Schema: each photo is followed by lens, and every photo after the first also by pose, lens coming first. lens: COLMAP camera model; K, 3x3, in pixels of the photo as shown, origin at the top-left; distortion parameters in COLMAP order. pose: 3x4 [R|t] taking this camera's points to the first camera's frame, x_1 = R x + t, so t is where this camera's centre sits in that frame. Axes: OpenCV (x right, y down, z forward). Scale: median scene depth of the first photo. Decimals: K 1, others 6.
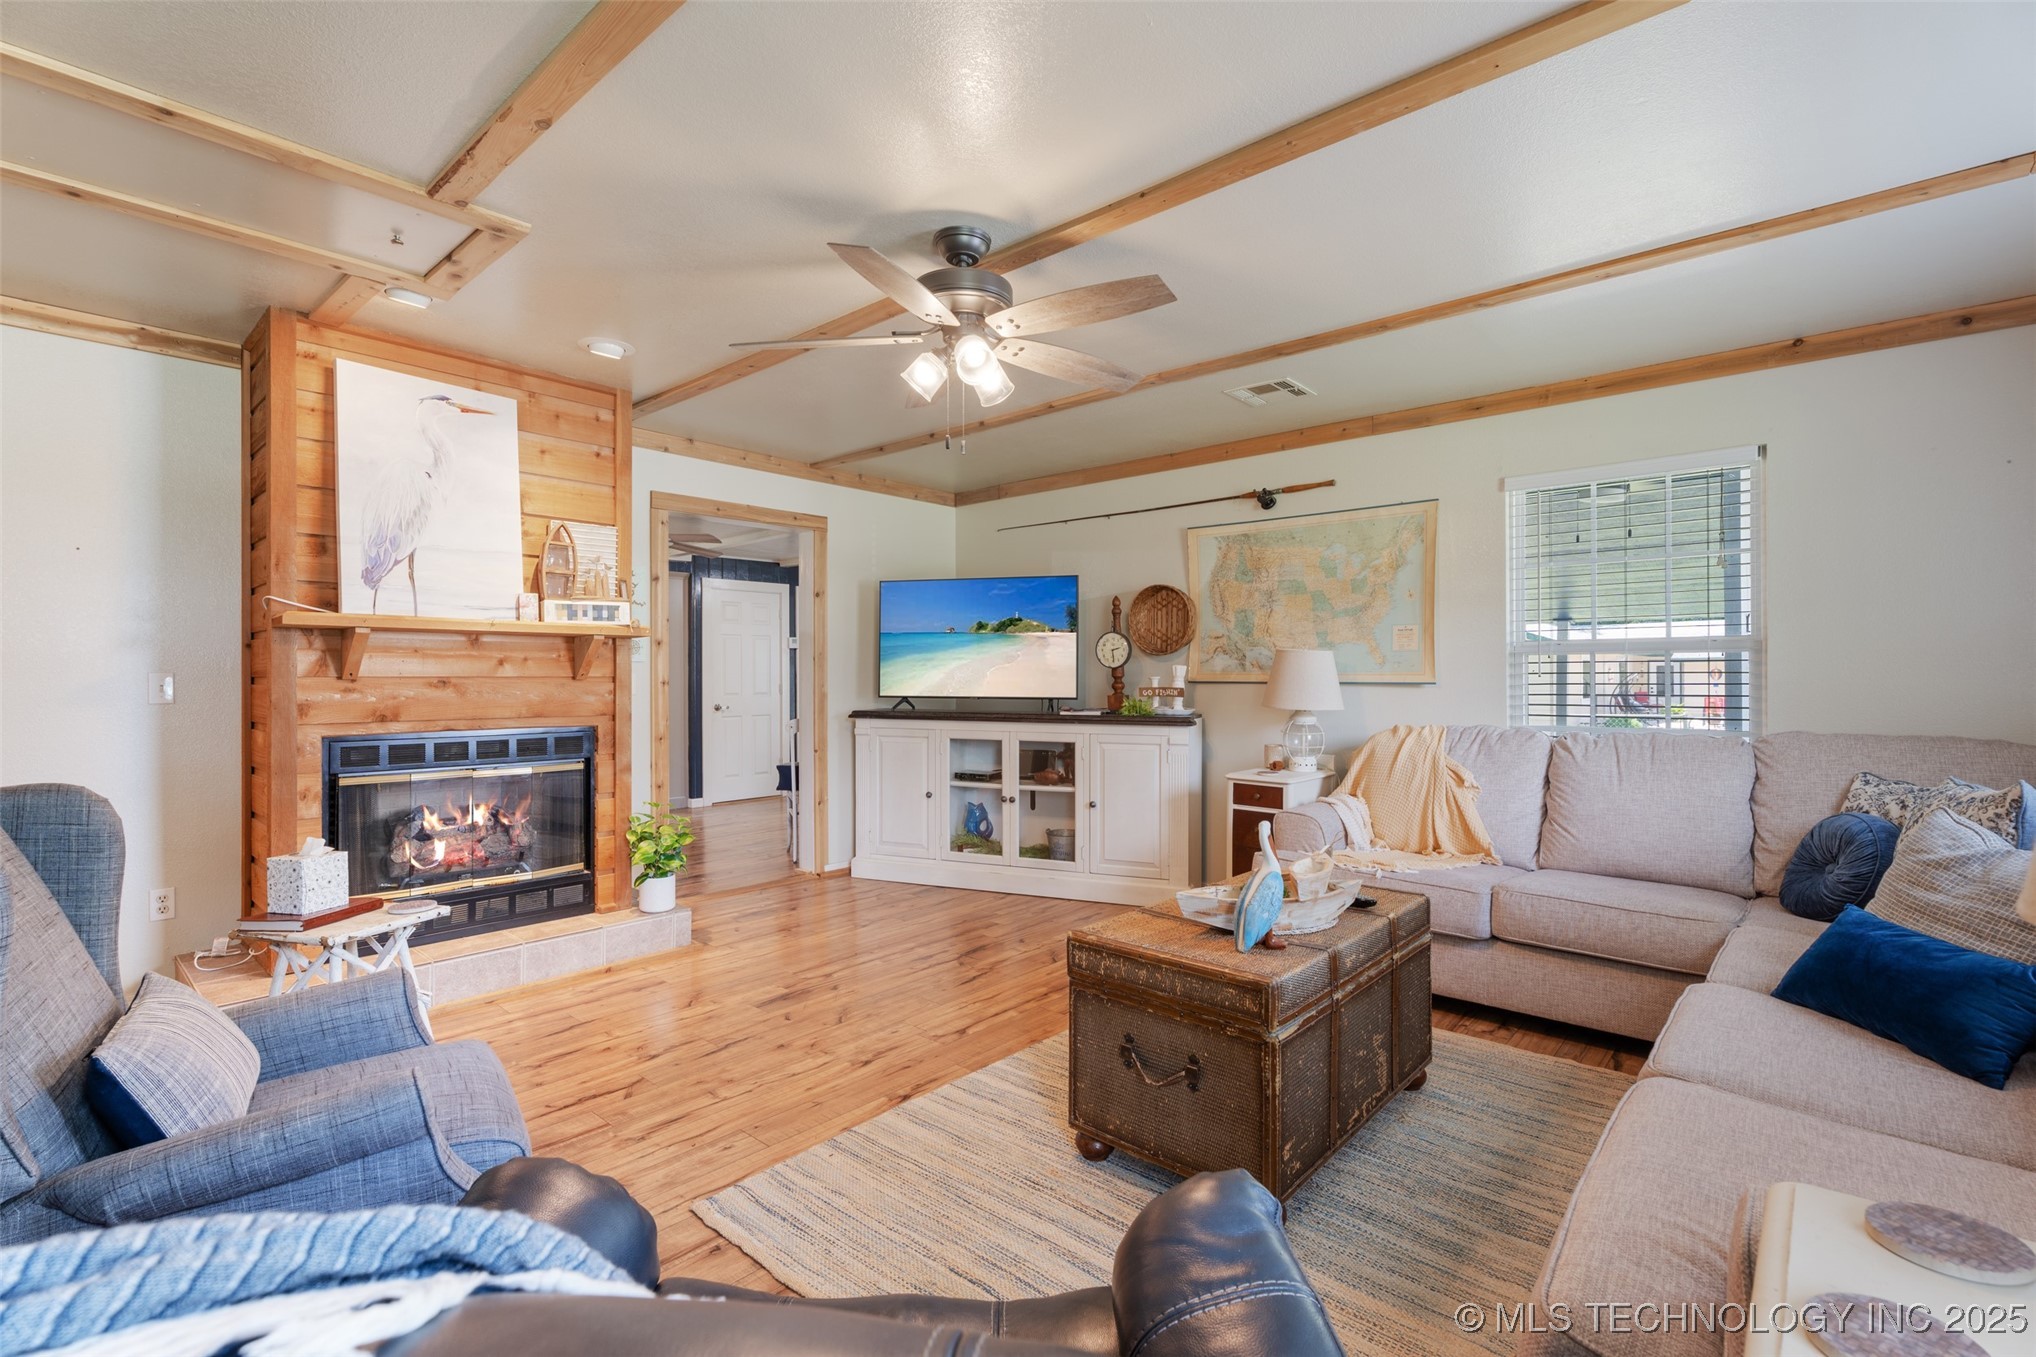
lens RADIAL K [[921.1, 0, 1015.9], [0, 921.1, 680.7], [0, 0, 1]] dist [-0.002039, -0.001570]
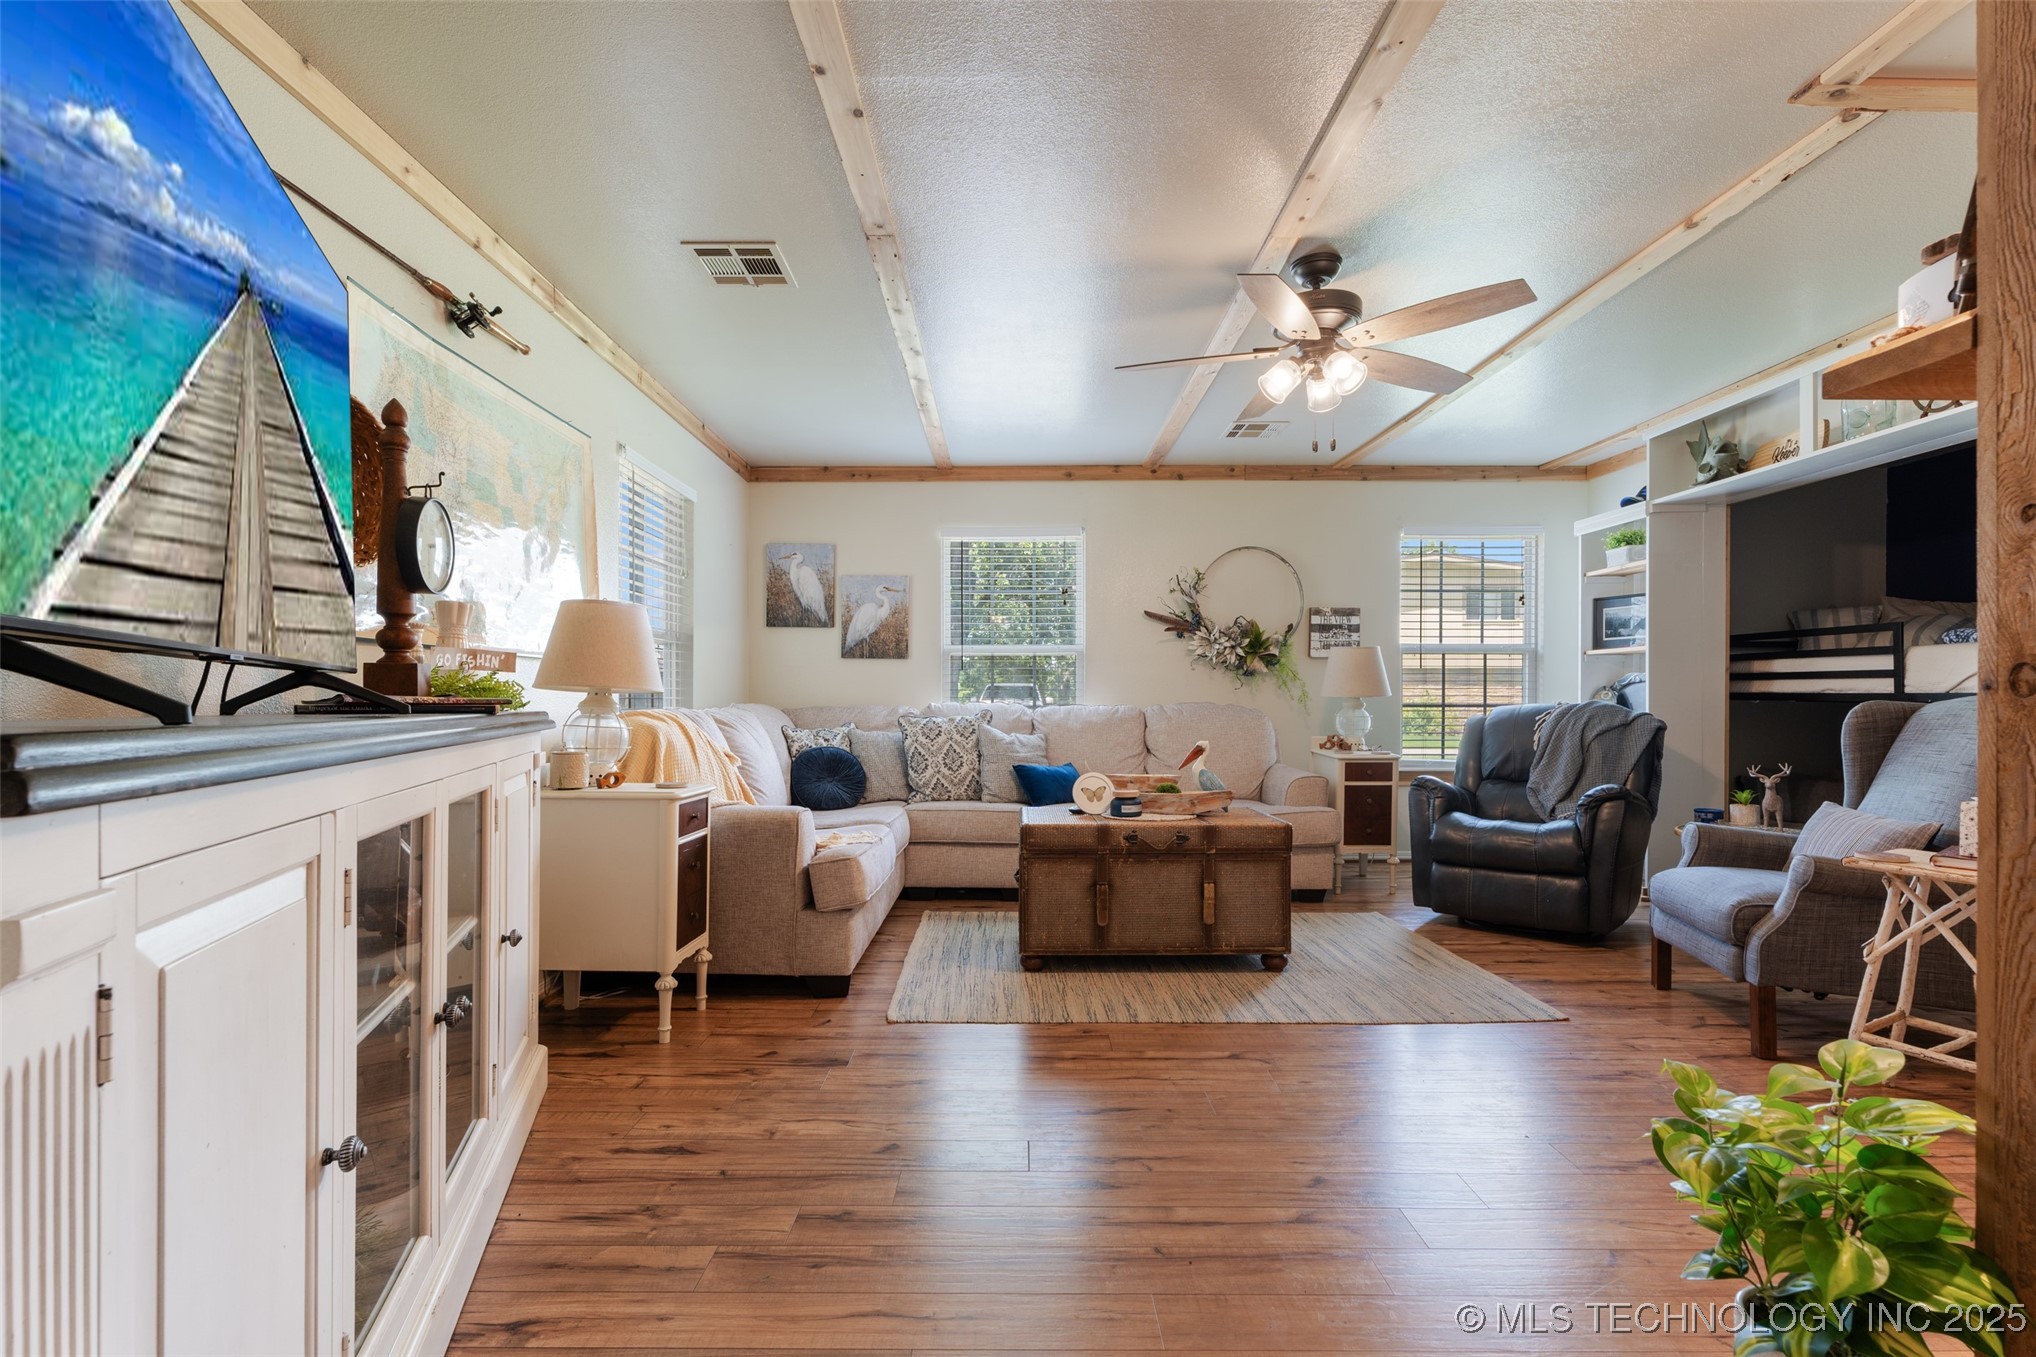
lens RADIAL K [[921.1, 0, 1024.3], [0, 921.1, 686.0], [0, 0, 1]] dist [-0.002039, -0.001570]
pose [[-0.680053, 0.005825, 0.733140, -0.410629], [0.003530, 0.999983, -0.004671, 0.033539], [-0.733155, -0.000588, -0.680062, 1.282637]]
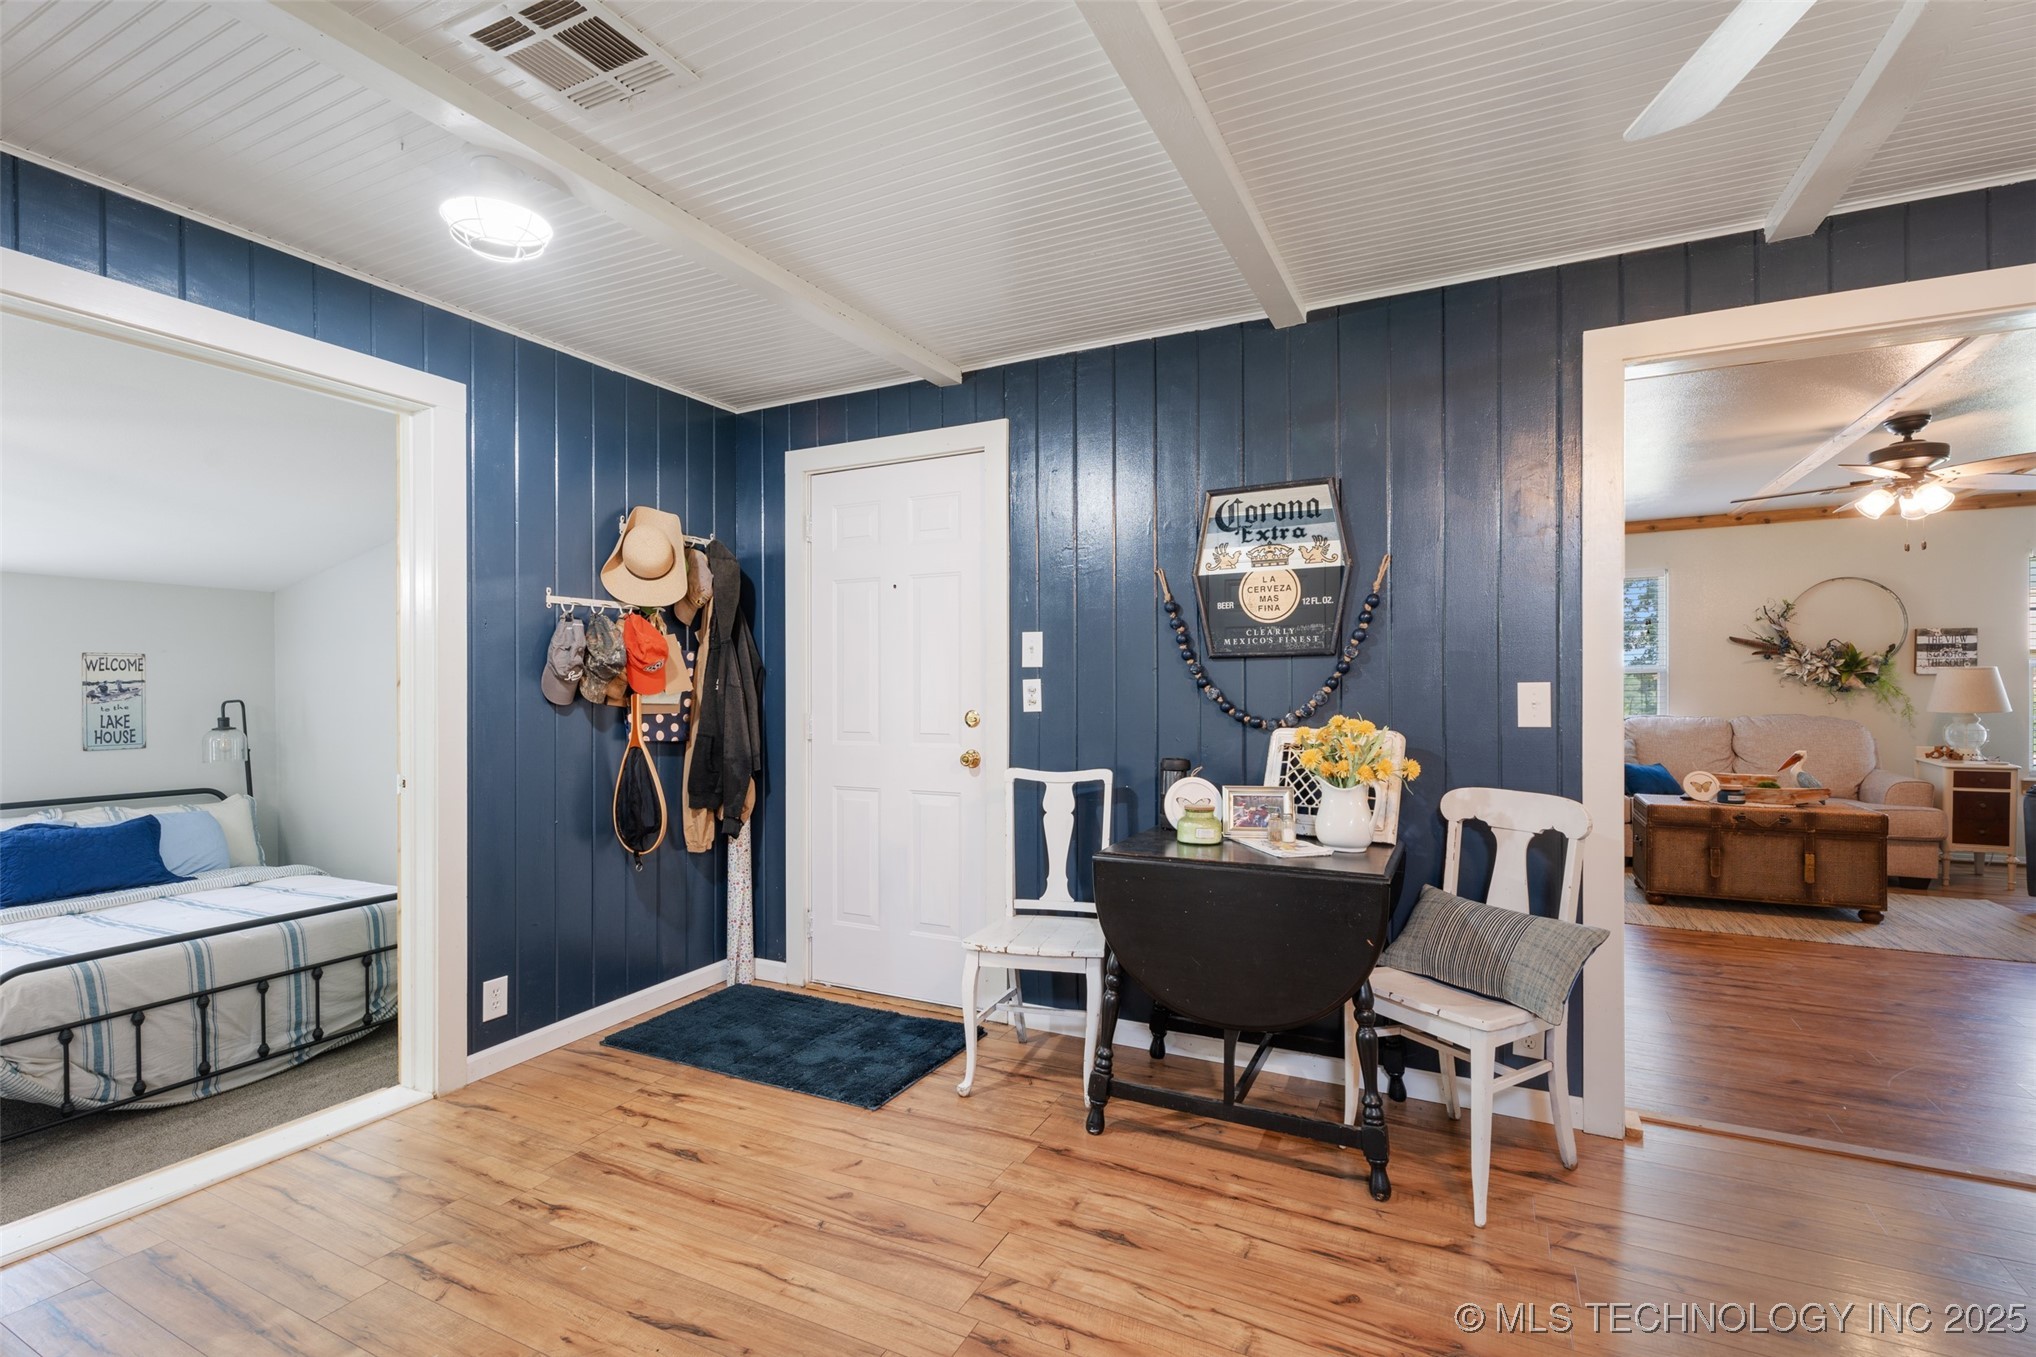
lens RADIAL K [[921.1, 0, 1017.3], [0, 921.1, 687.5], [0, 0, 1]] dist [-0.002039, -0.001570]
pose [[-0.255397, -0.001335, 0.966835, -0.811804], [0.013336, 0.999899, 0.004903, -0.024602], [-0.966744, 0.014146, -0.255353, 1.905695]]
